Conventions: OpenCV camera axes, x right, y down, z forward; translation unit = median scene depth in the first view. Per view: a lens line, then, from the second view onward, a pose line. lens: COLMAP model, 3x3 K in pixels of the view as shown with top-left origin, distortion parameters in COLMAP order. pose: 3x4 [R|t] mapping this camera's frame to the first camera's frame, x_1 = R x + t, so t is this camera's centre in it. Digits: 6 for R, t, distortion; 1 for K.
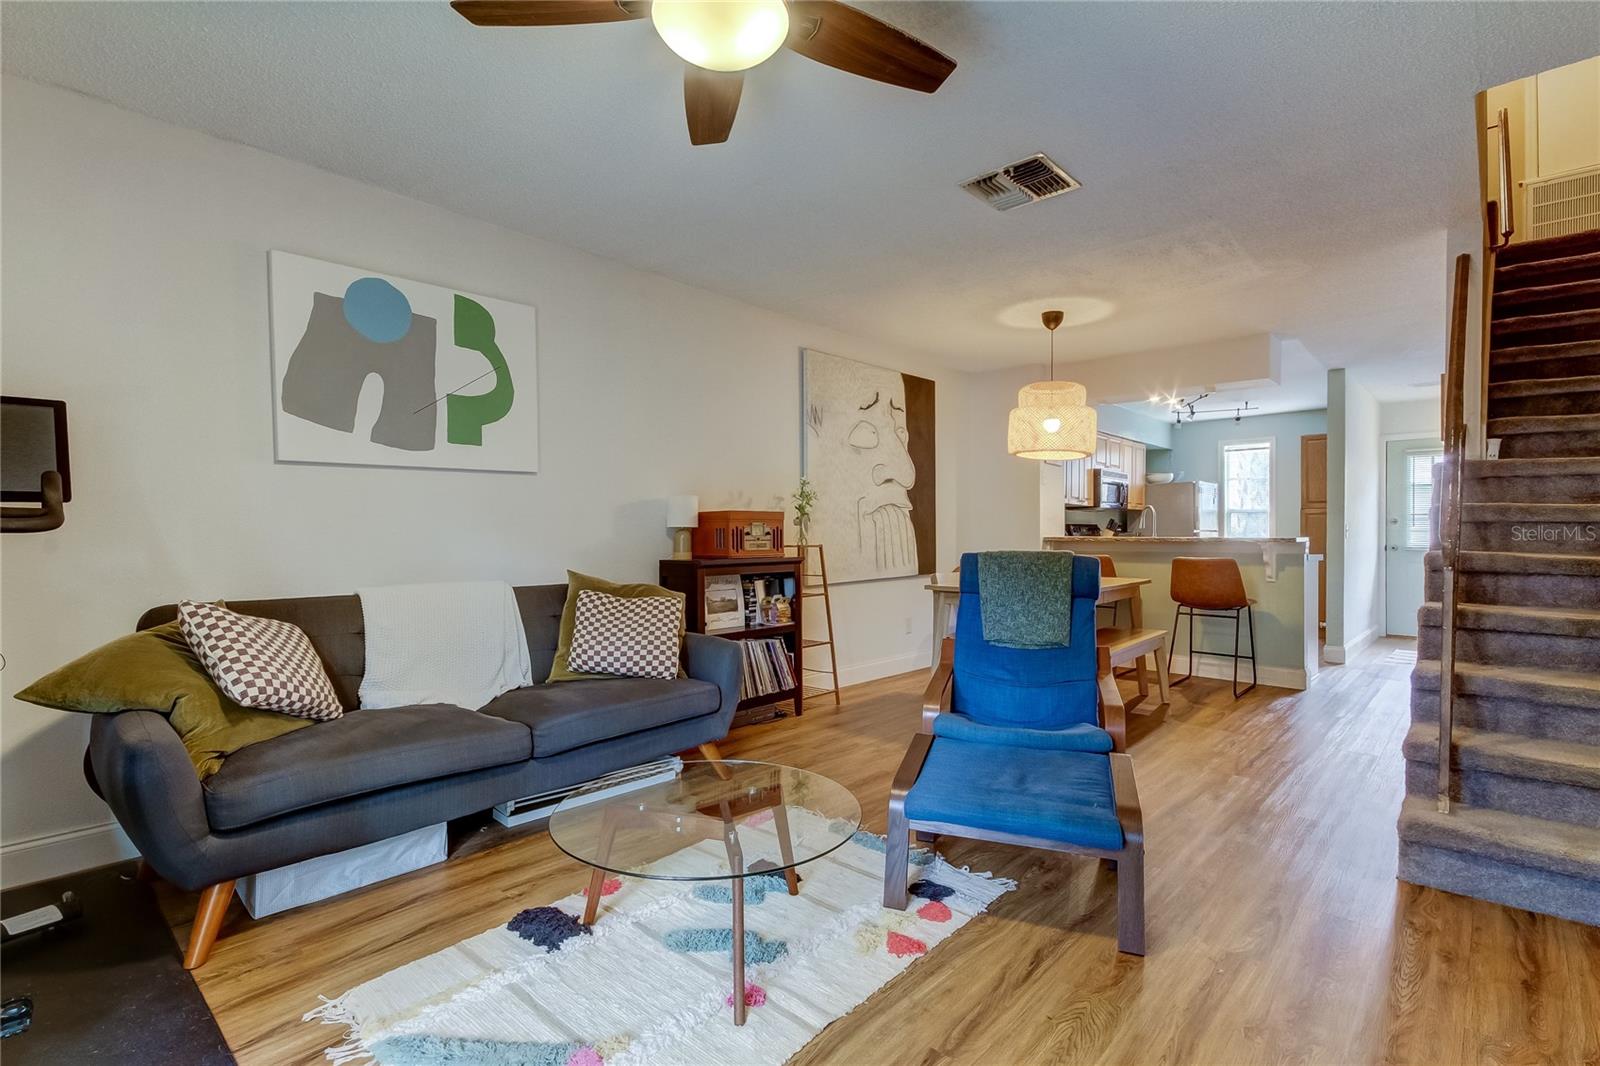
lens RADIAL K [[762.7, 0, 800.0], [0, 762.7, 533.0], [0, 0, 1]] dist [0.001958, -0.000027]
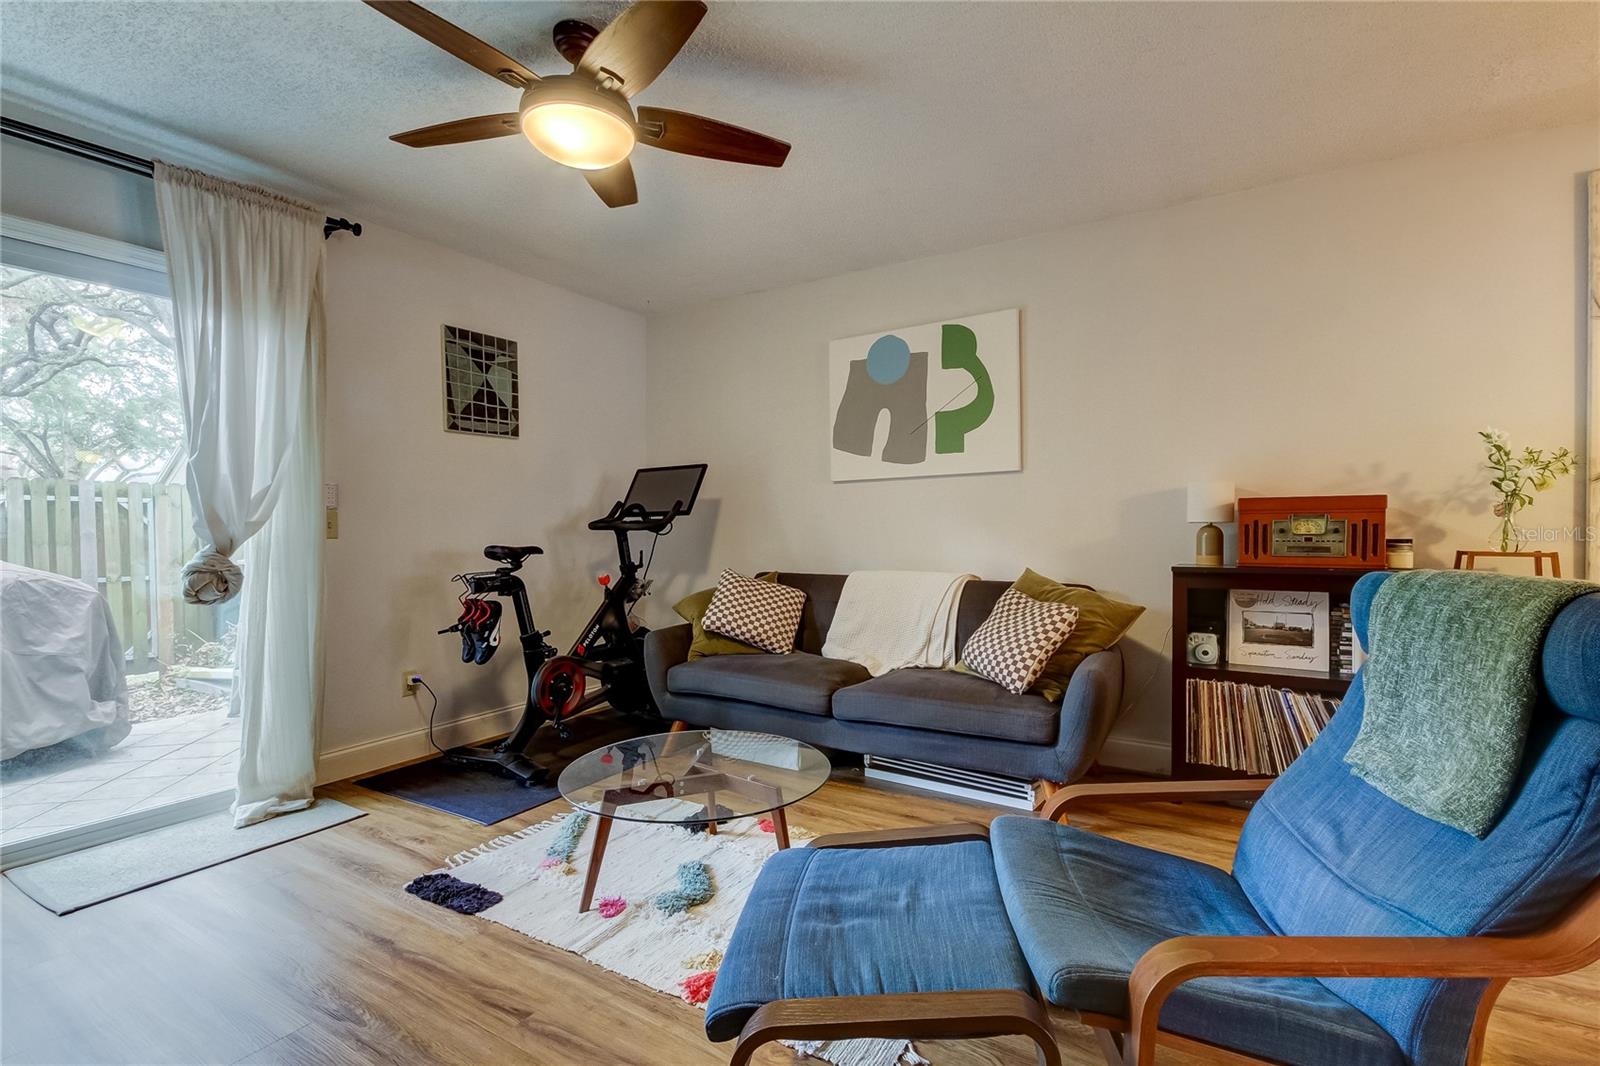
lens RADIAL K [[727.2, 0, 799.8], [0, 727.2, 546.0], [0, 0, 1]] dist [0.000912, -0.000285]
pose [[0.175852, 0.021488, -0.984182, 0.405966], [0.000407, 0.999760, 0.021900, -0.000097], [0.984416, -0.004252, 0.175801, 0.394217]]
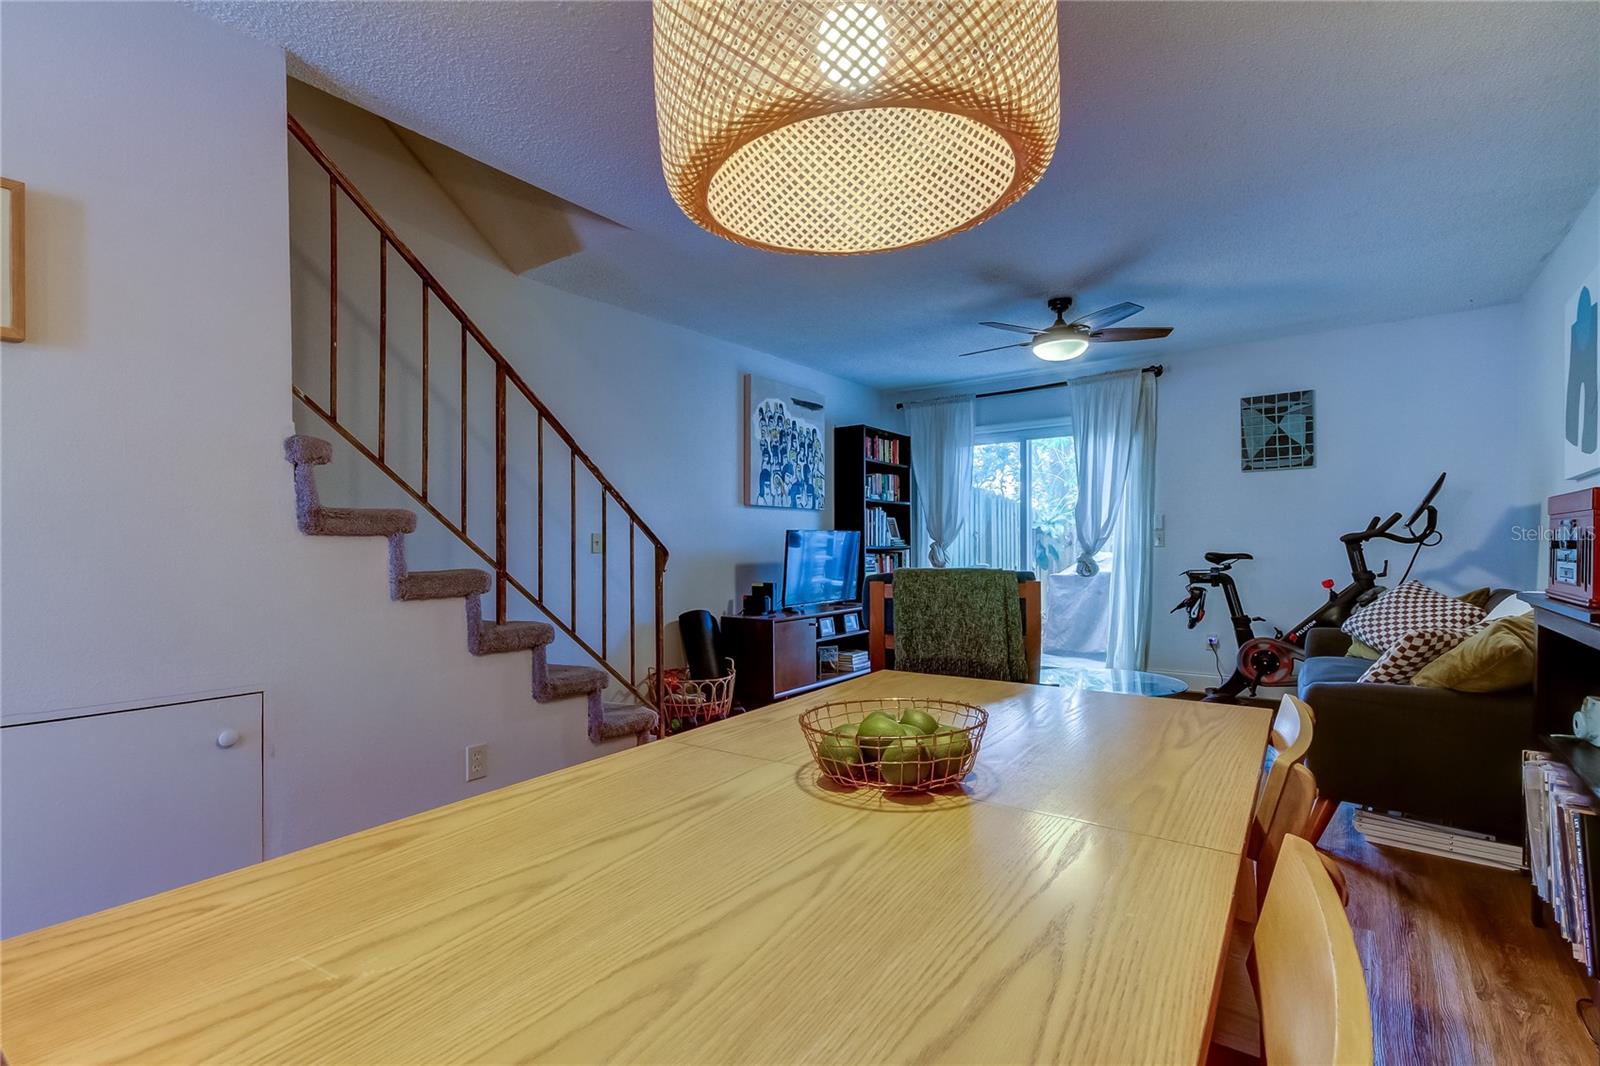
lens RADIAL K [[717.7, 0, 822.3], [0, 717.7, 545.0], [0, 0, 1]] dist [0.000781, 0.000223]
pose [[-0.995797, 0.003132, -0.091537, 0.324462], [0.002780, 0.999988, 0.003972, -0.000766], [0.091548, 0.003701, -0.995794, 1.069574]]
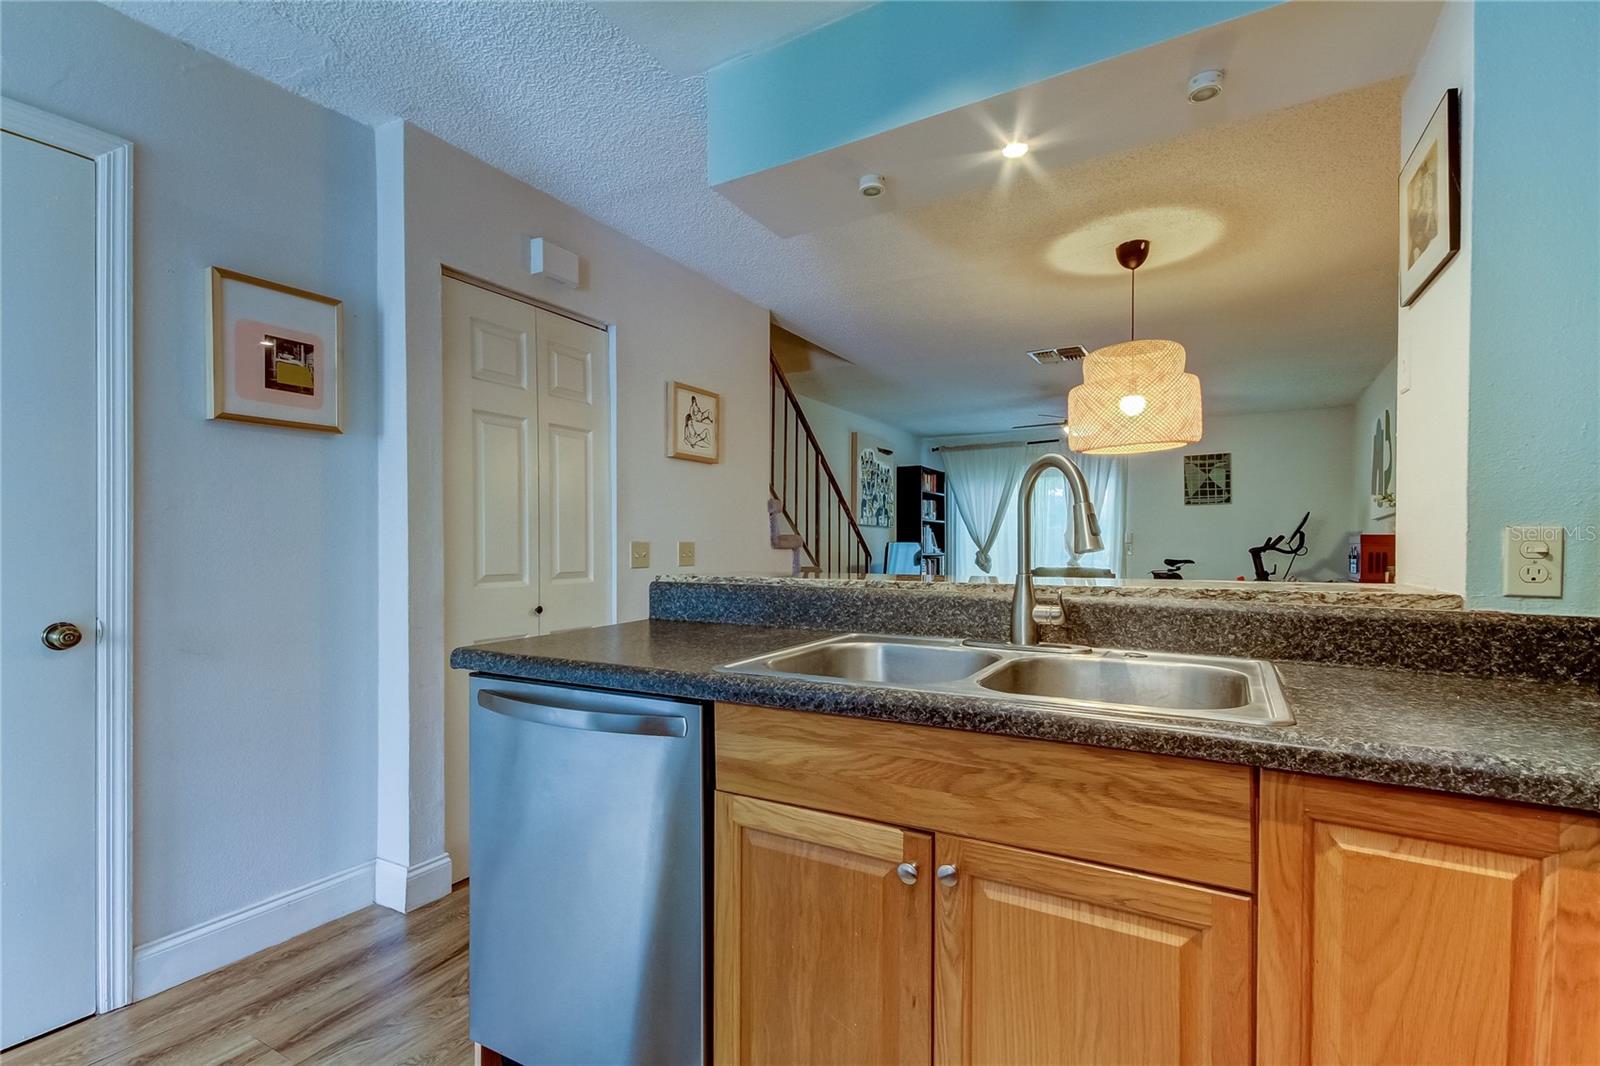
lens RADIAL K [[727.2, 0, 799.8], [0, 727.2, 546.0], [0, 0, 1]] dist [0.000912, -0.000285]
pose [[-0.982657, -0.002457, -0.185416, 0.690542], [-0.002491, 0.999997, -0.000050, -0.009442], [0.185415, 0.000413, -0.982660, 1.438974]]
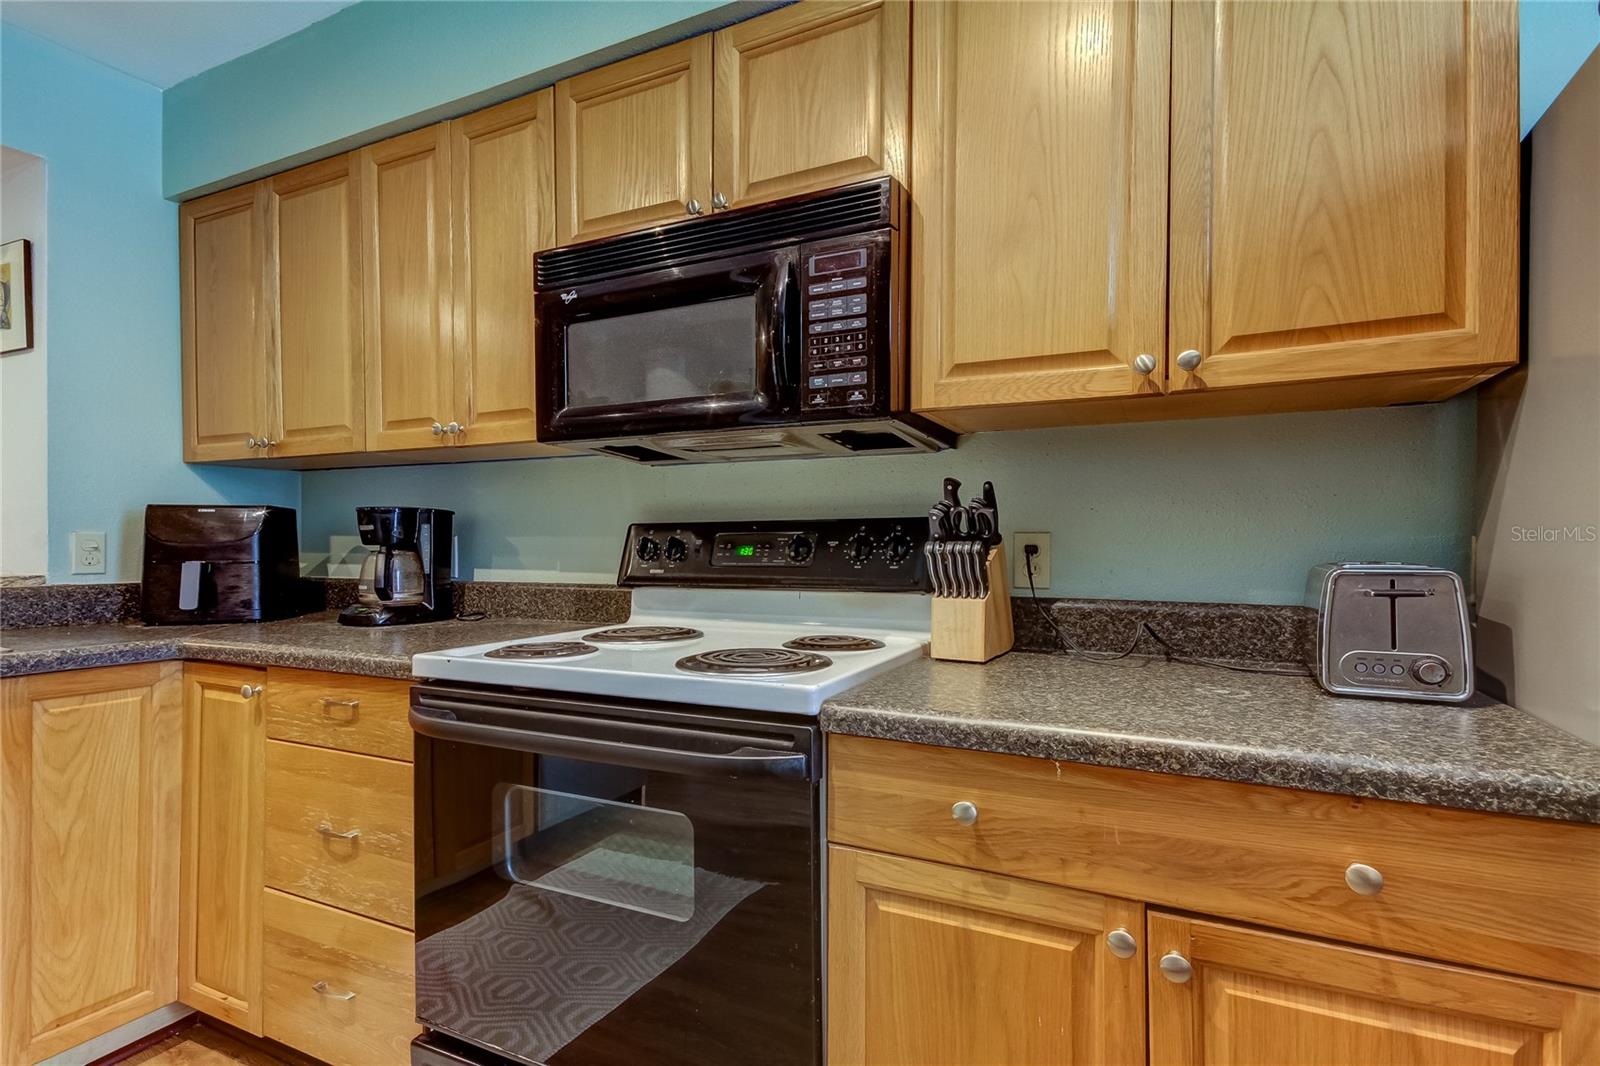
lens RADIAL K [[737.6, 0, 804.7], [0, 737.6, 552.1], [0, 0, 1]] dist [0.003093, -0.000358]
pose [[0.305850, 0.006470, -0.952058, 0.901280], [0.002860, 0.999966, 0.007715, -0.007213], [0.952075, -0.005082, 0.305821, 1.493843]]
